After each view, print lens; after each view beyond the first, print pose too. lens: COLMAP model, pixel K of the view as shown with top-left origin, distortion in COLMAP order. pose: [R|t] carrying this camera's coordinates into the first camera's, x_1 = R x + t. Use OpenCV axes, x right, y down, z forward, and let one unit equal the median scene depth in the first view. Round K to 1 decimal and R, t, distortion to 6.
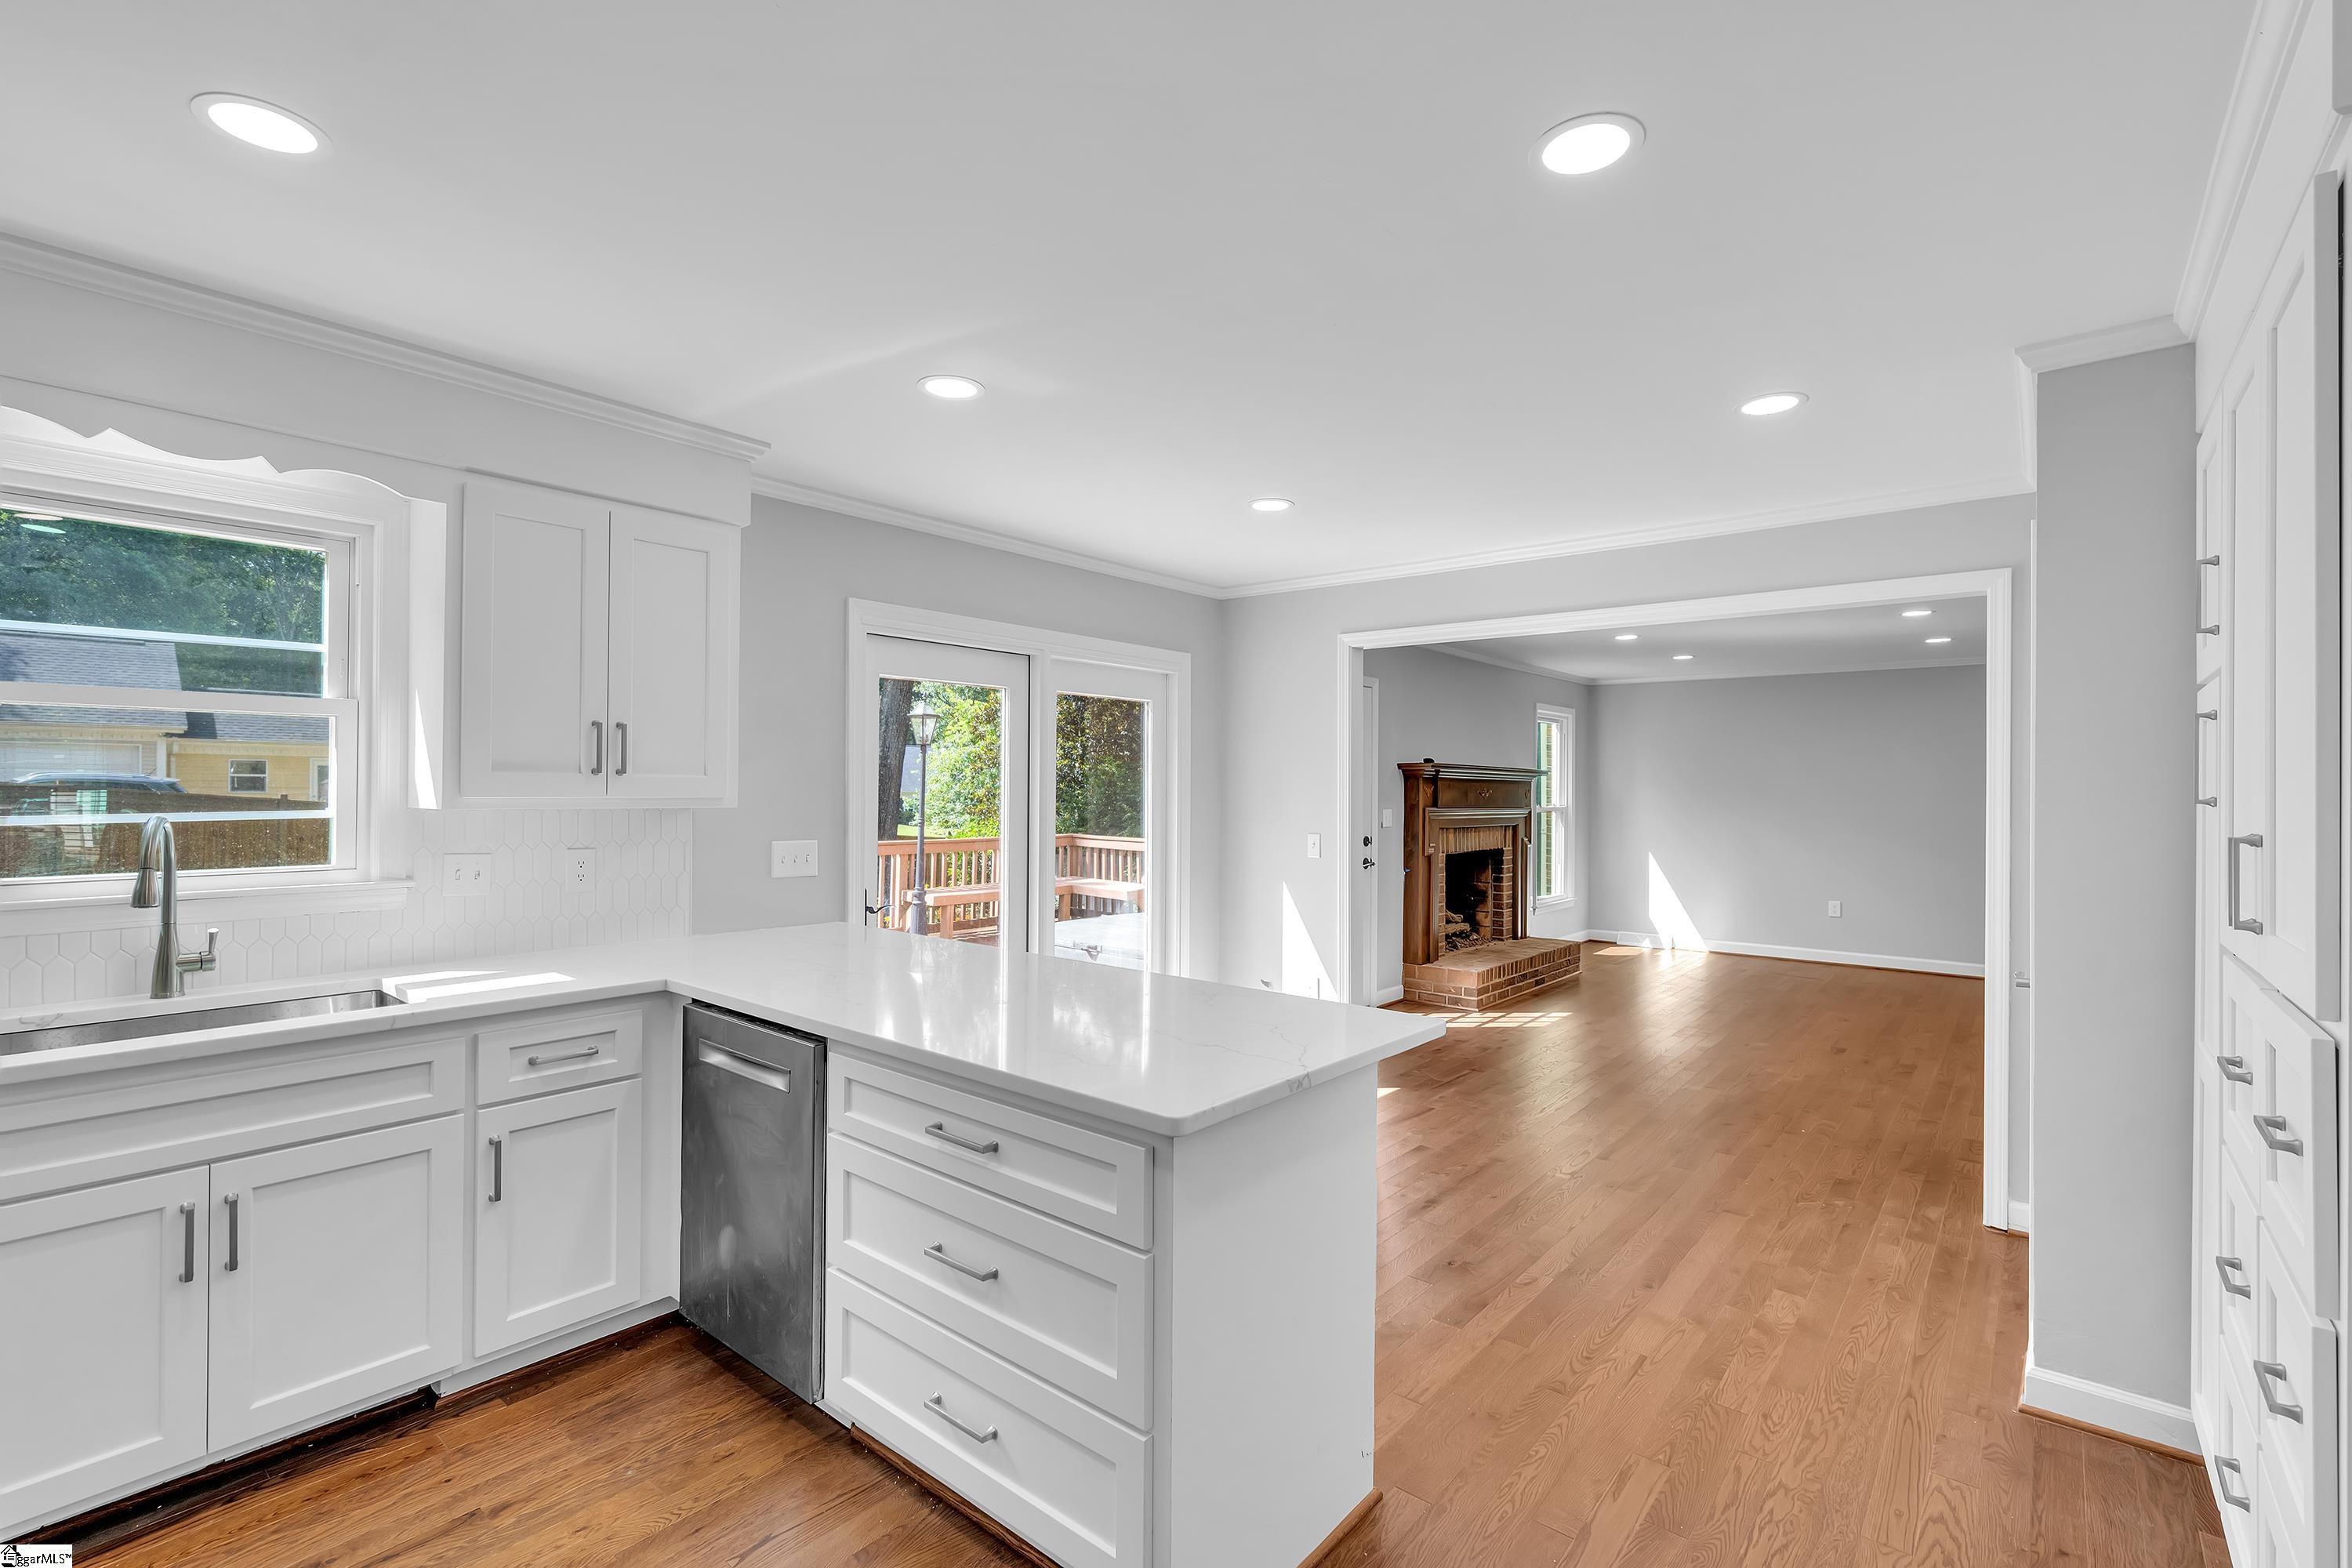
lens RADIAL K [[1058.9, 0, 1177.0], [0, 1058.9, 780.8], [0, 0, 1]] dist [-0.004391, 0.002096]
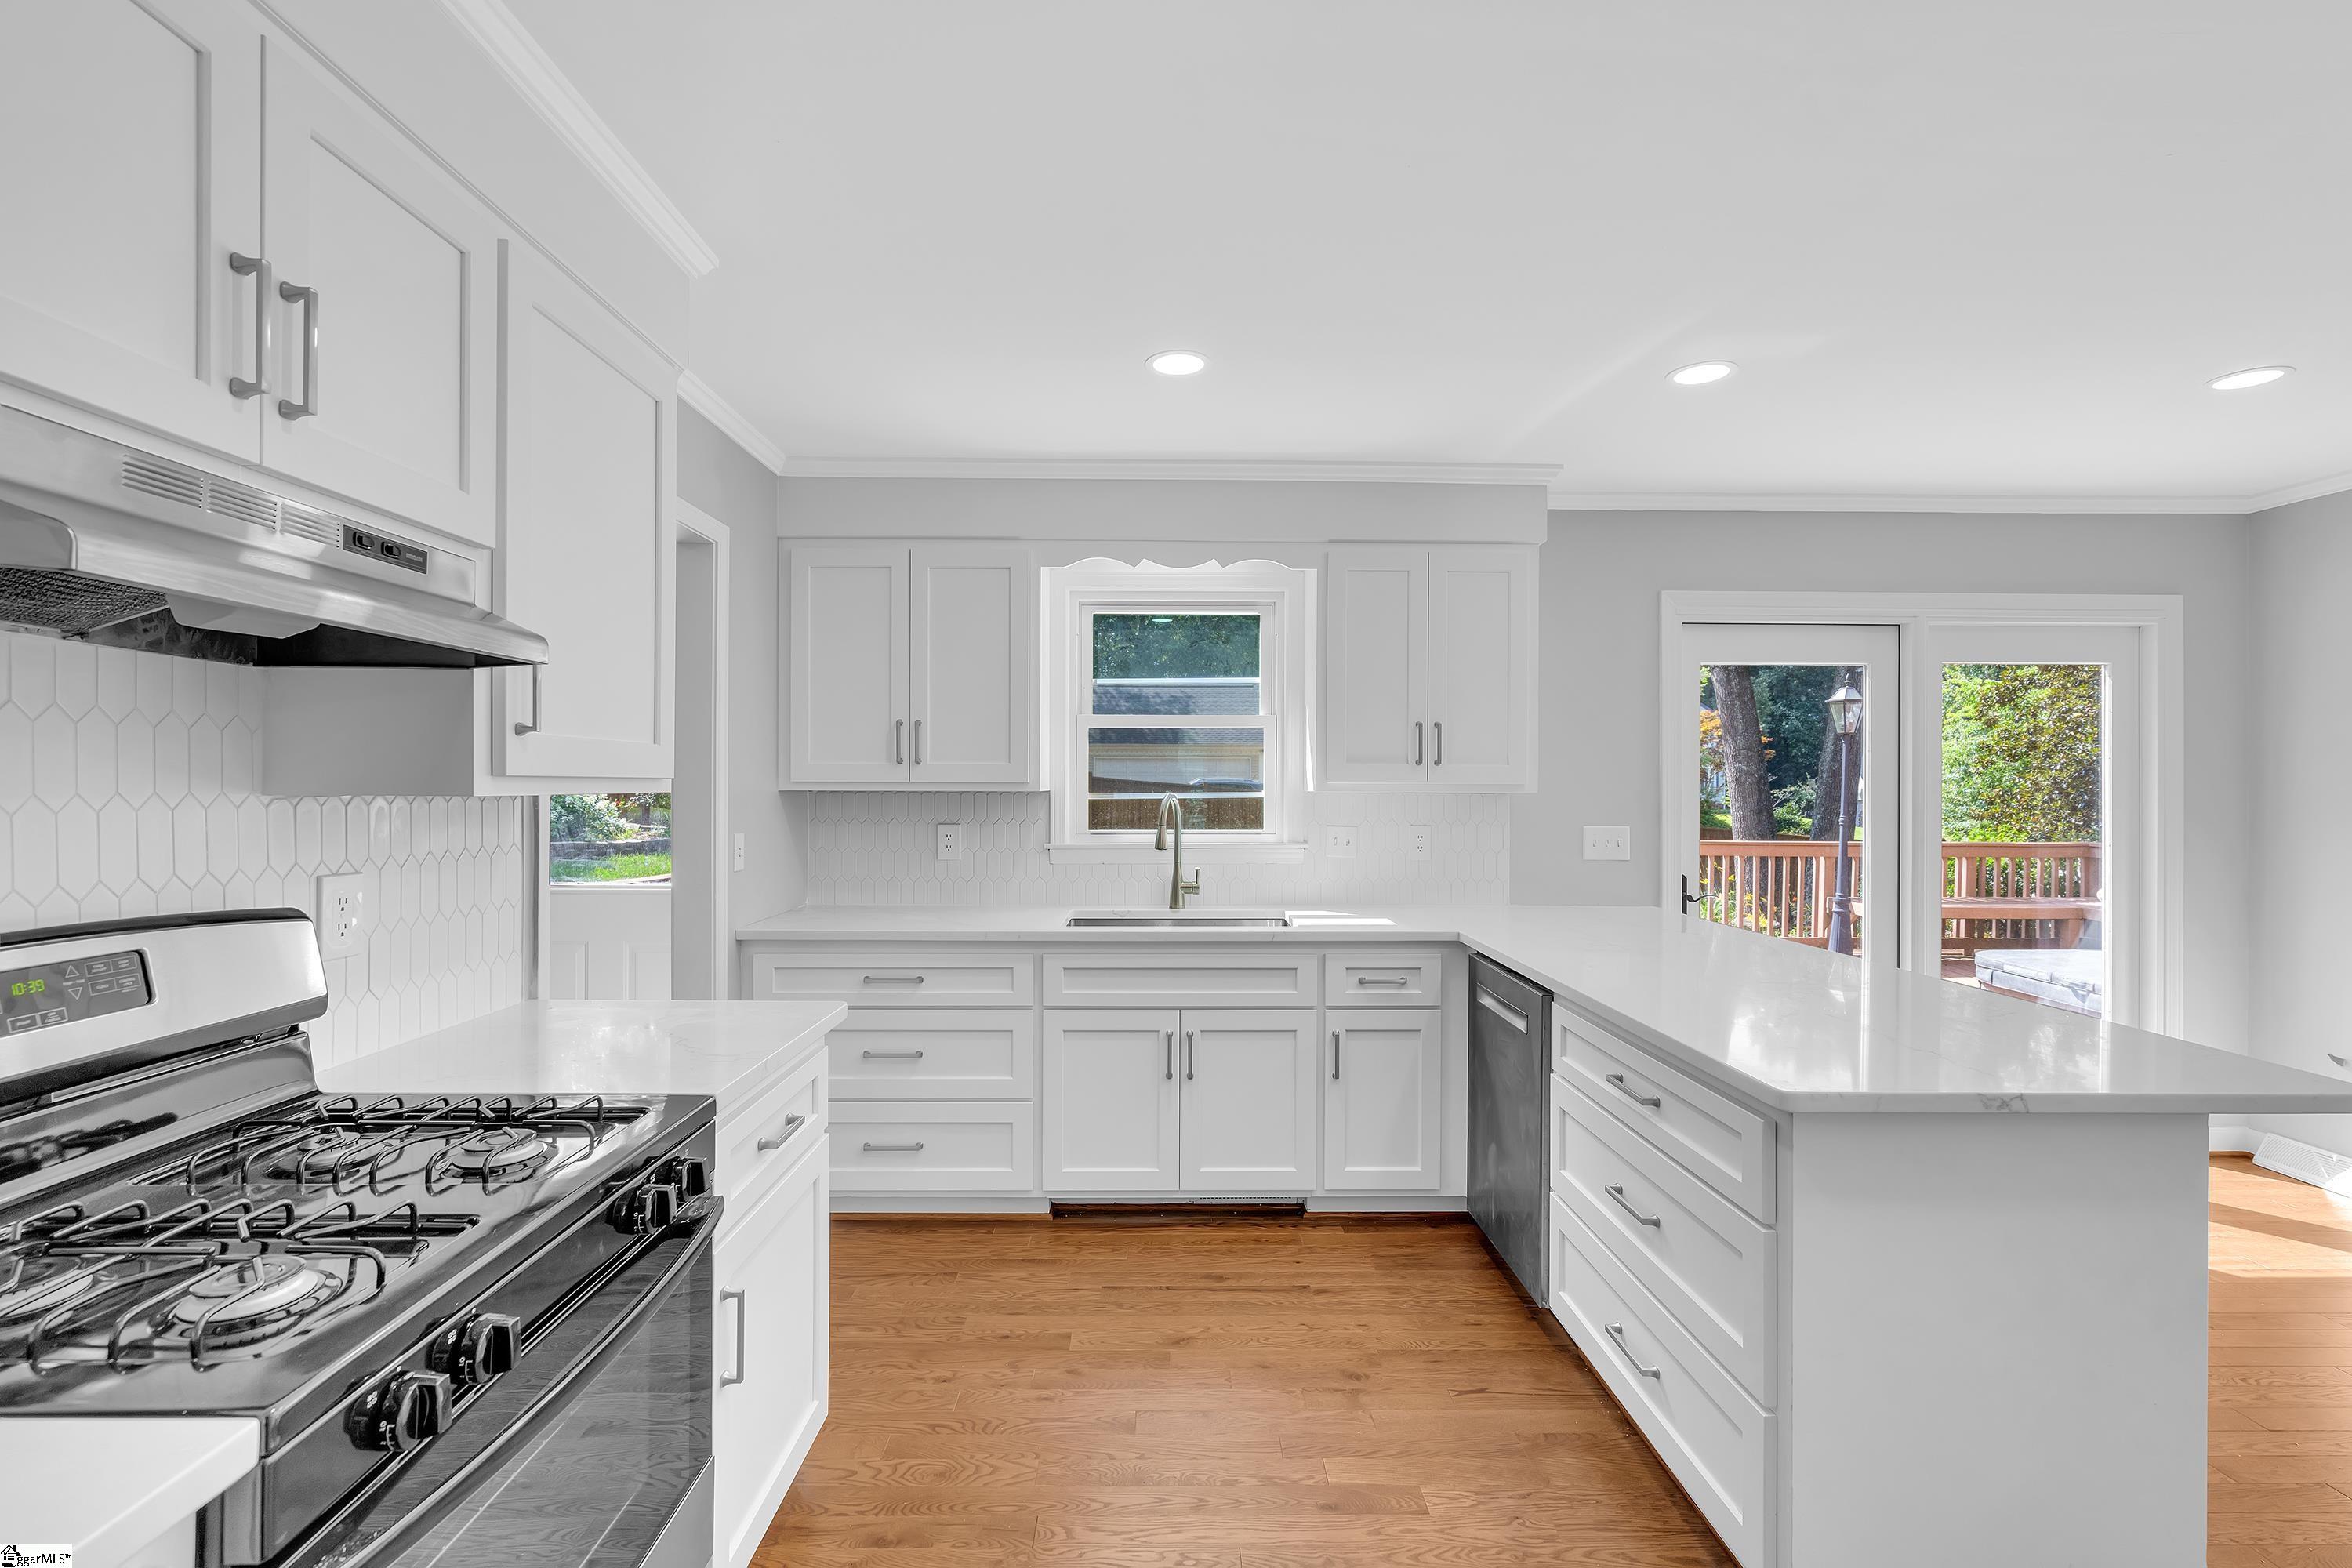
lens RADIAL K [[1058.9, 0, 1158.3], [0, 1058.9, 780.1], [0, 0, 1]] dist [-0.004391, 0.002096]
pose [[0.645981, -0.007036, -0.763321, 0.229340], [0.005725, 0.999974, -0.004372, 0.017438], [0.763332, -0.001546, 0.646004, -0.047921]]
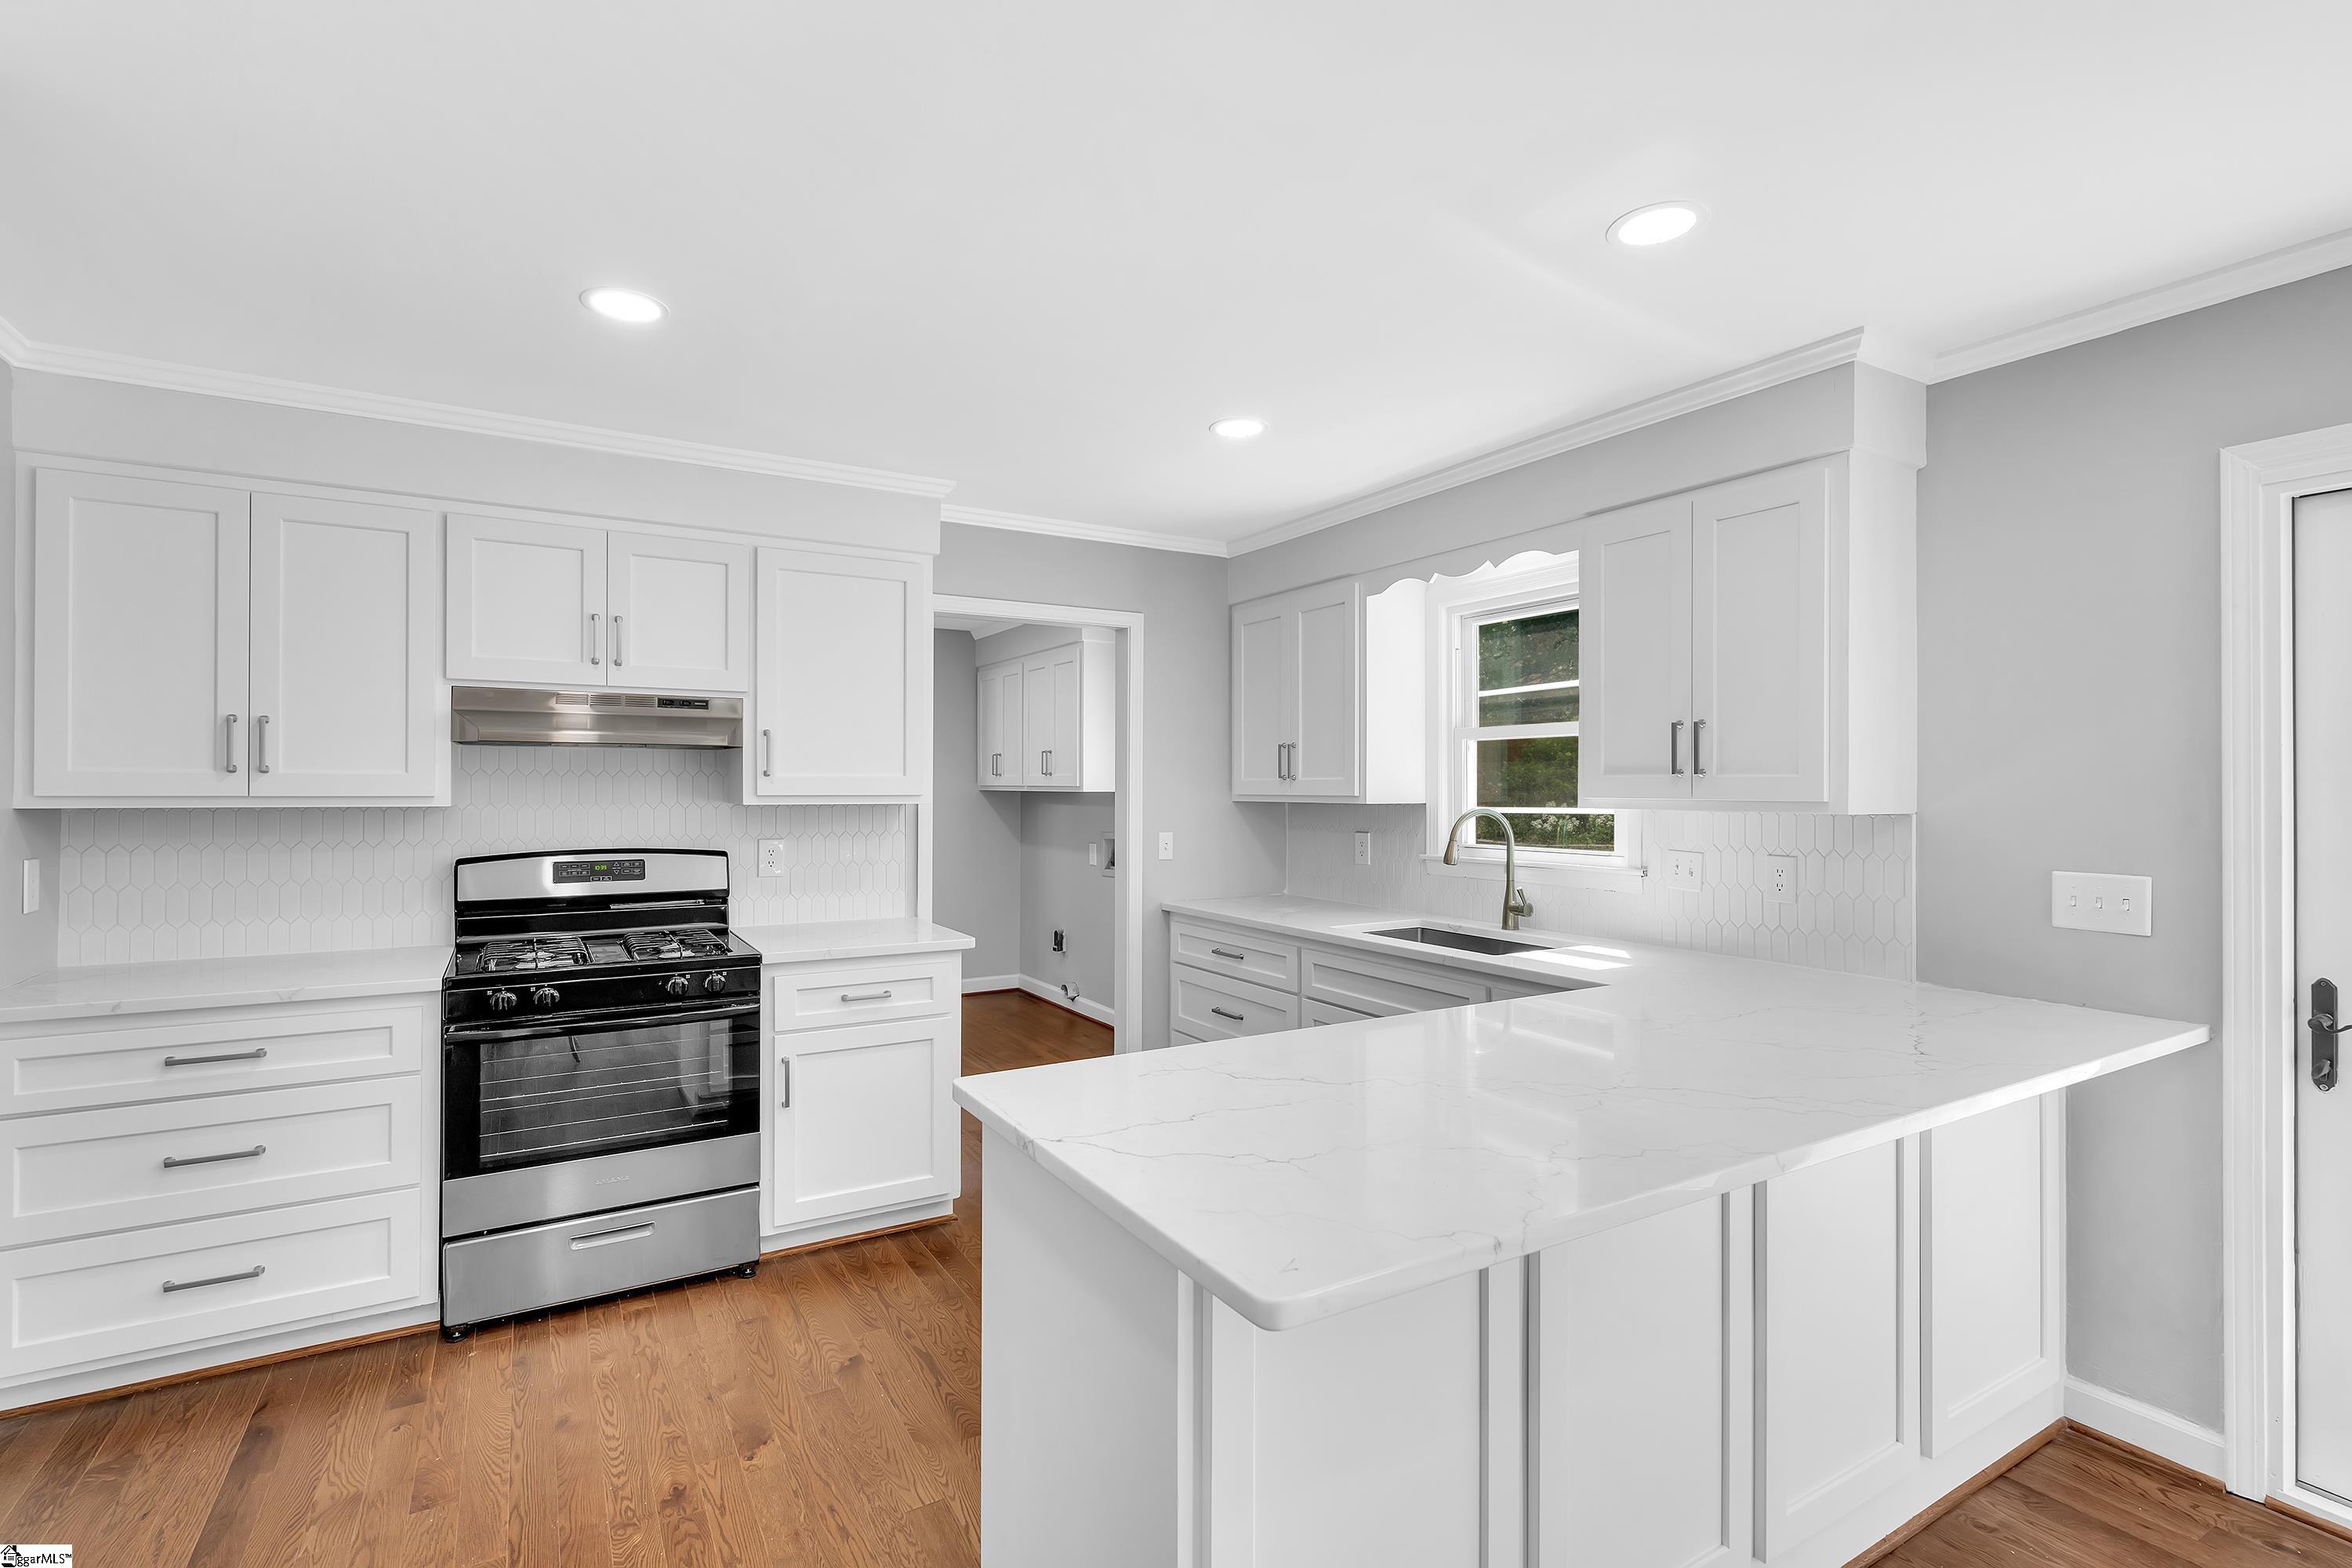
lens RADIAL K [[1058.9, 0, 1158.1], [0, 1058.9, 778.2], [0, 0, 1]] dist [-0.004391, 0.002096]
pose [[-0.329103, -0.014292, -0.944186, 0.595276], [0.002314, 0.999870, -0.015941, 0.011875], [0.944291, -0.007431, -0.329027, 0.962263]]
